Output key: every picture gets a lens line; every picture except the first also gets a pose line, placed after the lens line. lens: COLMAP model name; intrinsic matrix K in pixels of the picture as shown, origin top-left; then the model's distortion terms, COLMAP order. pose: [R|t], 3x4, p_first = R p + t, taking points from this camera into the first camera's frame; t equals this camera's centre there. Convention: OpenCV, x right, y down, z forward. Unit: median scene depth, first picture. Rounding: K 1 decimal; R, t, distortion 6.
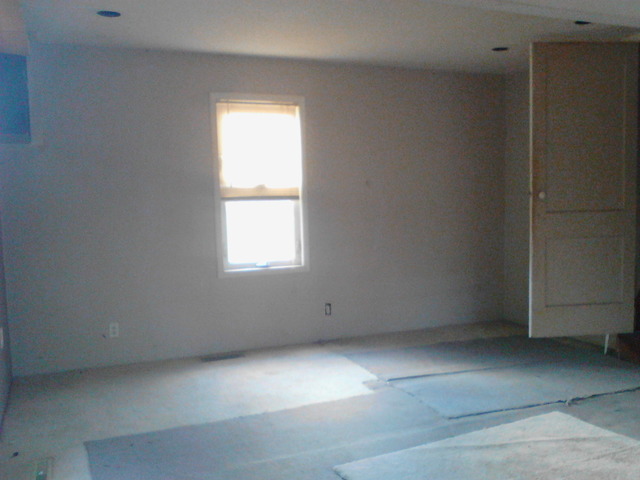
lens RADIAL K [[627.9, 0, 320.0], [0, 627.9, 240.0], [0, 0, 1]] dist [0.001232, -0.224513]
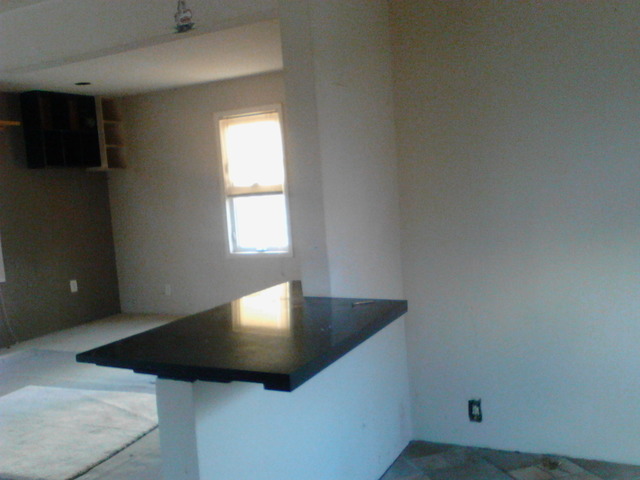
lens RADIAL K [[630.5, 0, 320.8], [0, 630.5, 259.7], [0, 0, 1]] dist [0.003278, -0.046006]
pose [[0.646369, 0.062315, -0.760476, 0.913122], [-0.001942, 0.996791, 0.080028, -0.038413], [0.763023, -0.050251, 0.644415, 0.308208]]
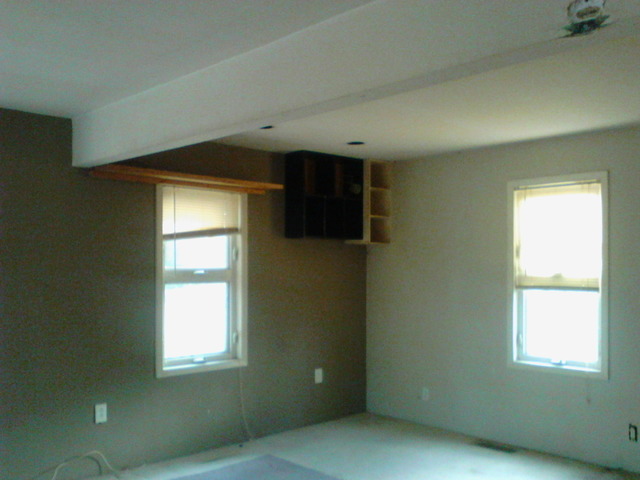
lens RADIAL K [[630.5, 0, 320.8], [0, 630.5, 259.7], [0, 0, 1]] dist [0.003278, -0.046006]
pose [[0.339995, 0.012393, -0.940346, 0.648150], [-0.081636, 0.996528, -0.016383, -0.064767], [0.936877, 0.082337, 0.339826, 0.363003]]
